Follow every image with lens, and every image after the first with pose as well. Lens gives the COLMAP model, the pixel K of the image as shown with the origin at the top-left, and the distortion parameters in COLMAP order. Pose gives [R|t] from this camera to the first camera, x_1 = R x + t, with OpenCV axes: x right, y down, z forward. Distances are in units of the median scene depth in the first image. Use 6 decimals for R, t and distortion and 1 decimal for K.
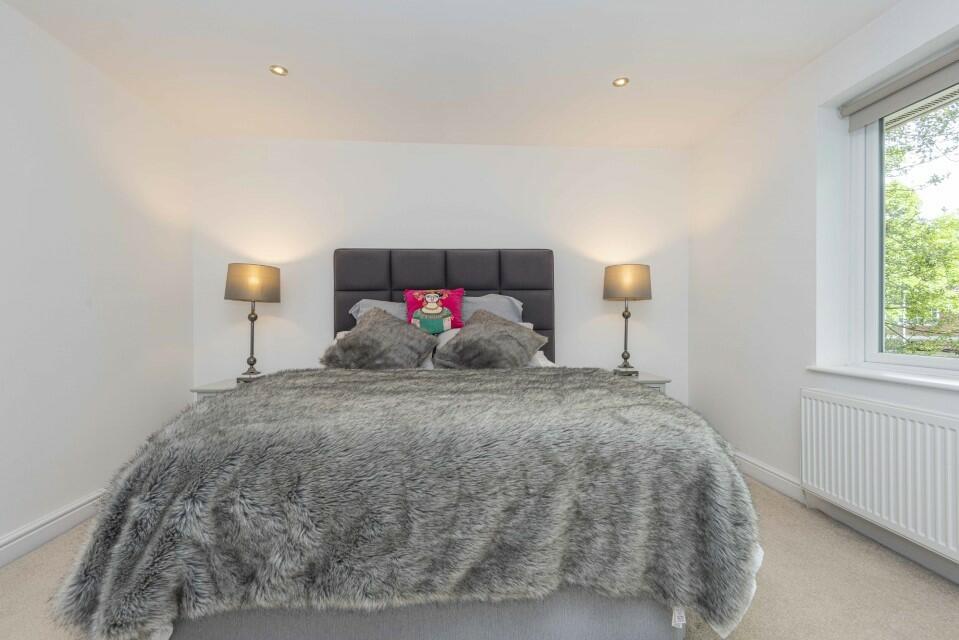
lens RADIAL K [[436.2, 0, 479.5], [0, 436.2, 320.0], [0, 0, 1]] dist [0.012693, -0.000048]
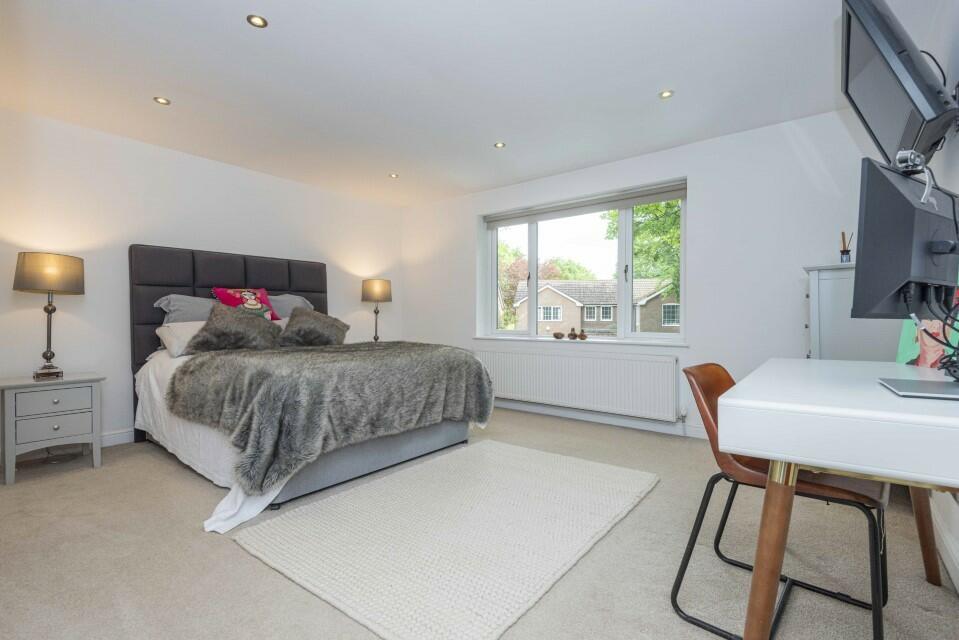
lens RADIAL K [[461.6, 0, 479.5], [0, 461.6, 320.0], [0, 0, 1]] dist [-0.002685, -0.000546]
pose [[0.666713, -0.000480, 0.745314, -0.643228], [-0.000626, 0.999999, 0.001204, 0.015898], [-0.745314, -0.001270, 0.666712, -0.361005]]
